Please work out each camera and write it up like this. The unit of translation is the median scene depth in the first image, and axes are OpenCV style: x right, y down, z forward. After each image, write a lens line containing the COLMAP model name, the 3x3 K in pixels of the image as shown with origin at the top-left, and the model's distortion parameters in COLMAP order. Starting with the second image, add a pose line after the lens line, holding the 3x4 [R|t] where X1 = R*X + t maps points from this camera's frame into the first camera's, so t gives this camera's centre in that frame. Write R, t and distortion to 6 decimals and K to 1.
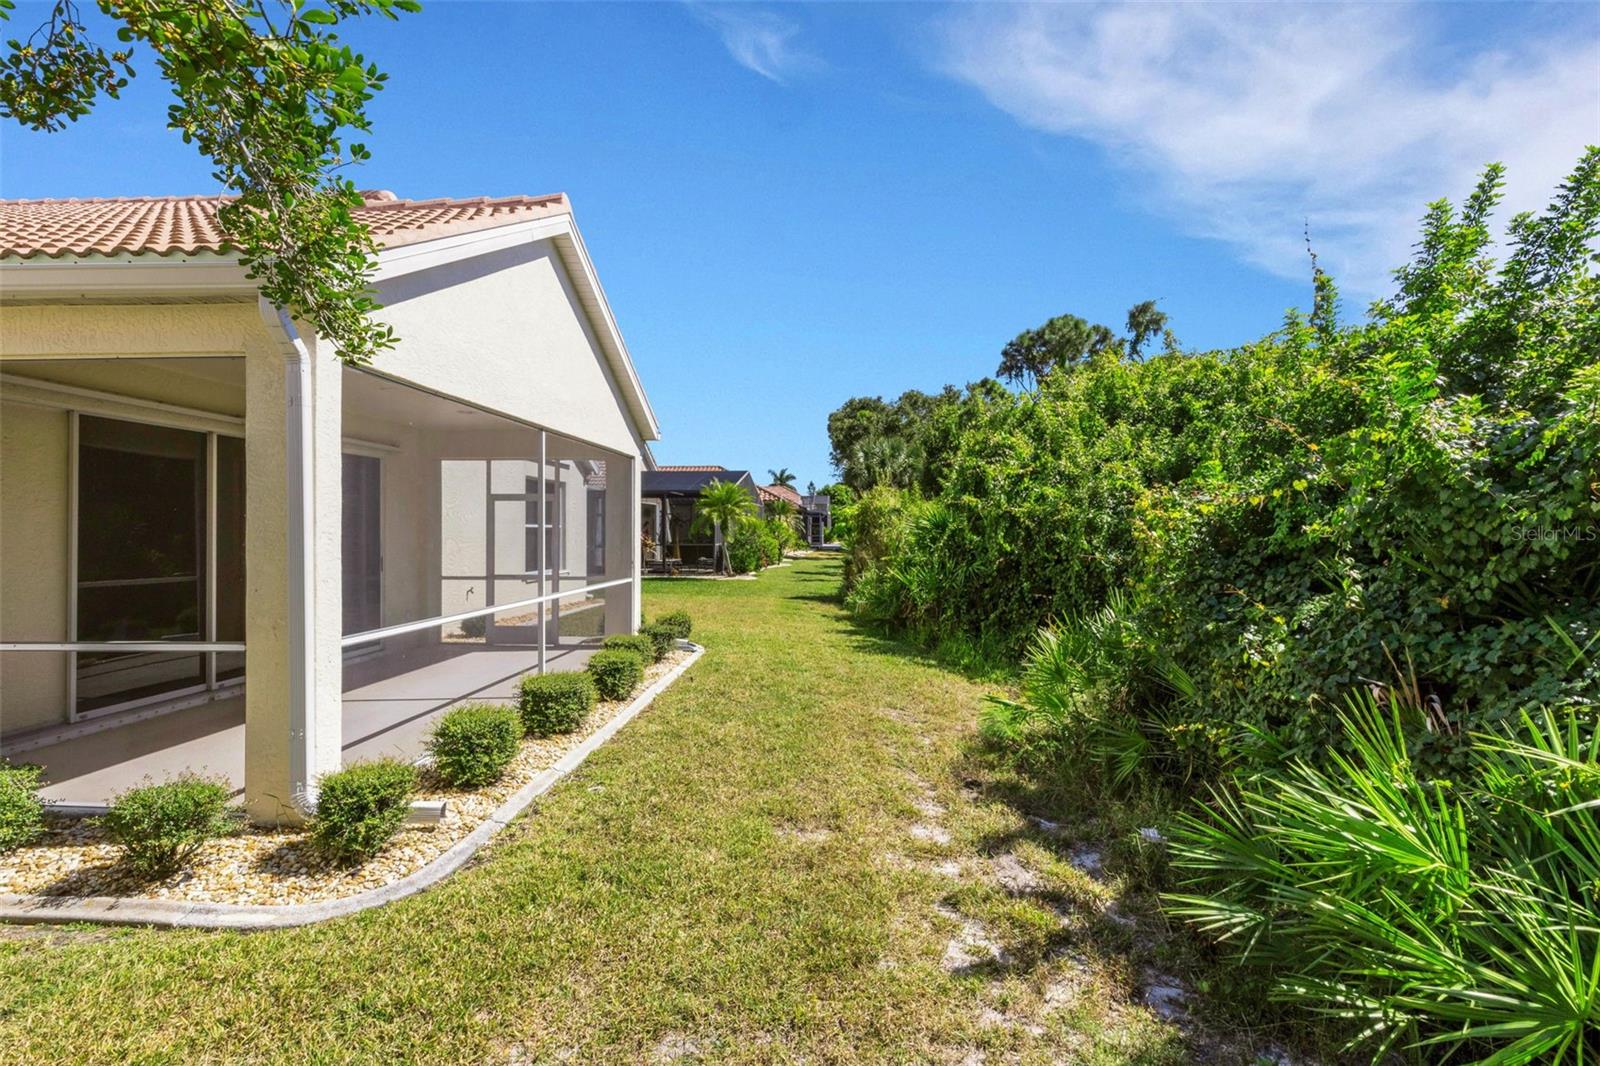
lens RADIAL K [[714.8, 0, 842.7], [0, 714.8, 531.6], [0, 0, 1]] dist [0.015631, -0.000815]
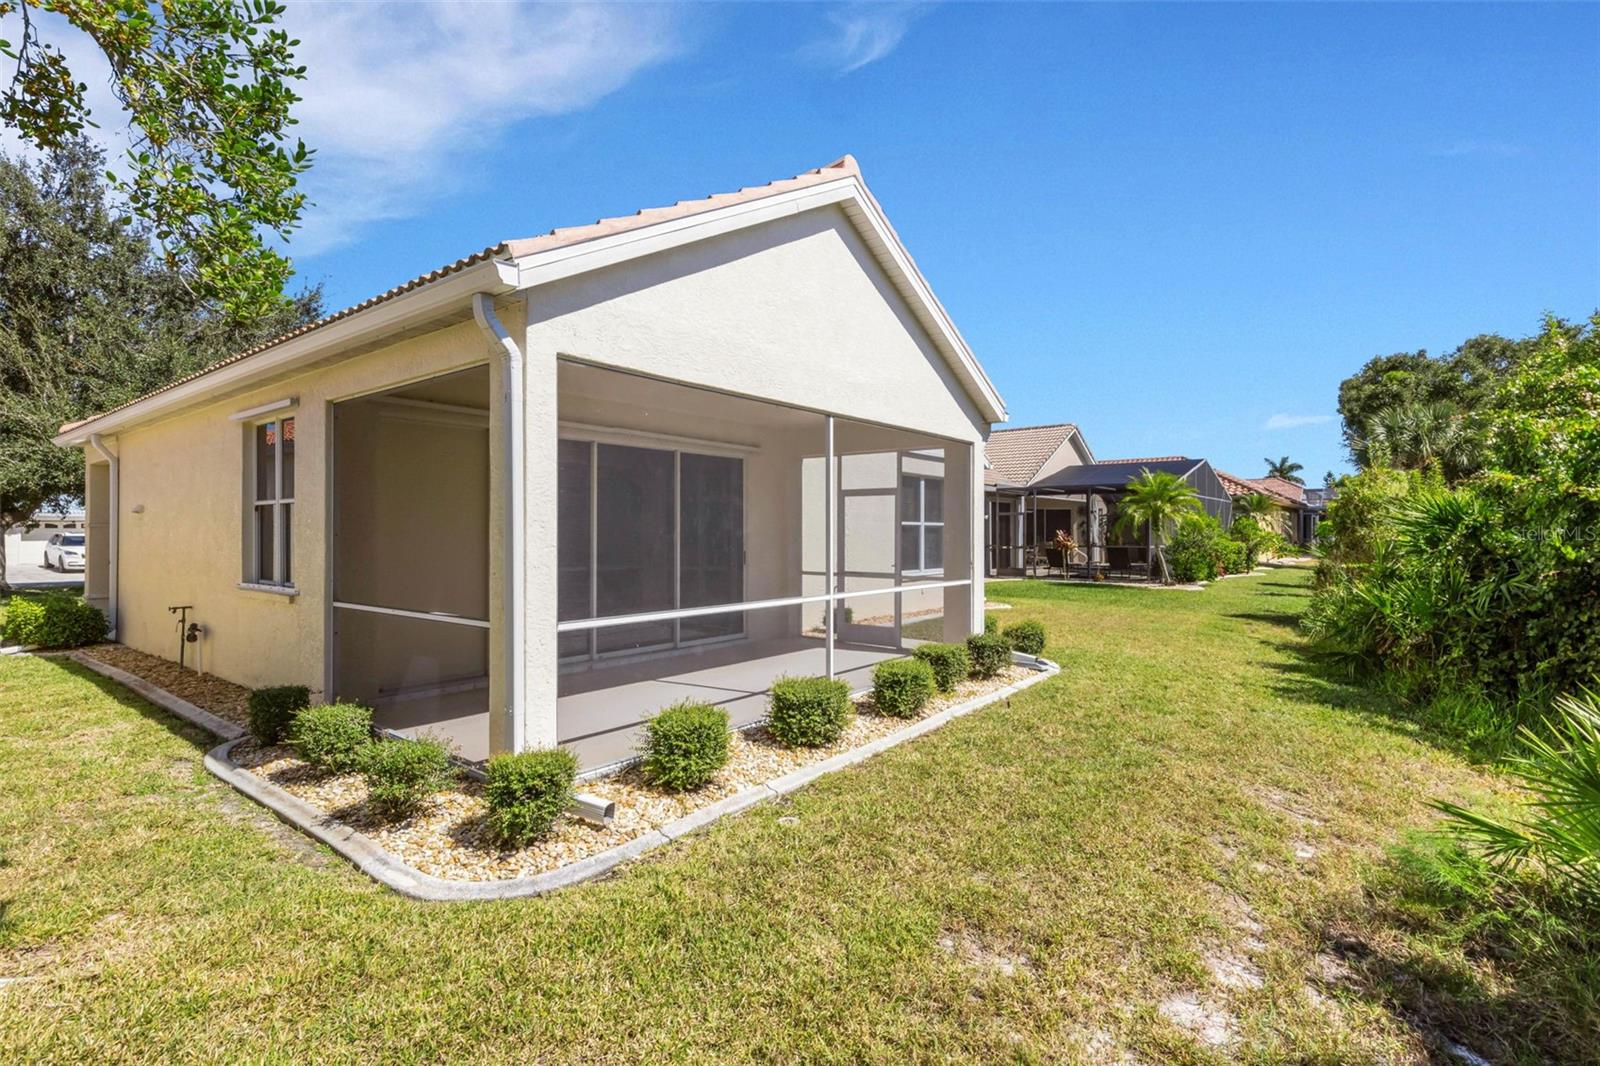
lens RADIAL K [[758.8, 0, 849.0], [0, 758.8, 529.0], [0, 0, 1]] dist [0.015003, -0.001118]
pose [[0.821718, -0.001209, -0.569893, 0.117522], [-0.002538, 0.999980, -0.005779, 0.007860], [0.569889, 0.006195, 0.821699, 0.146133]]
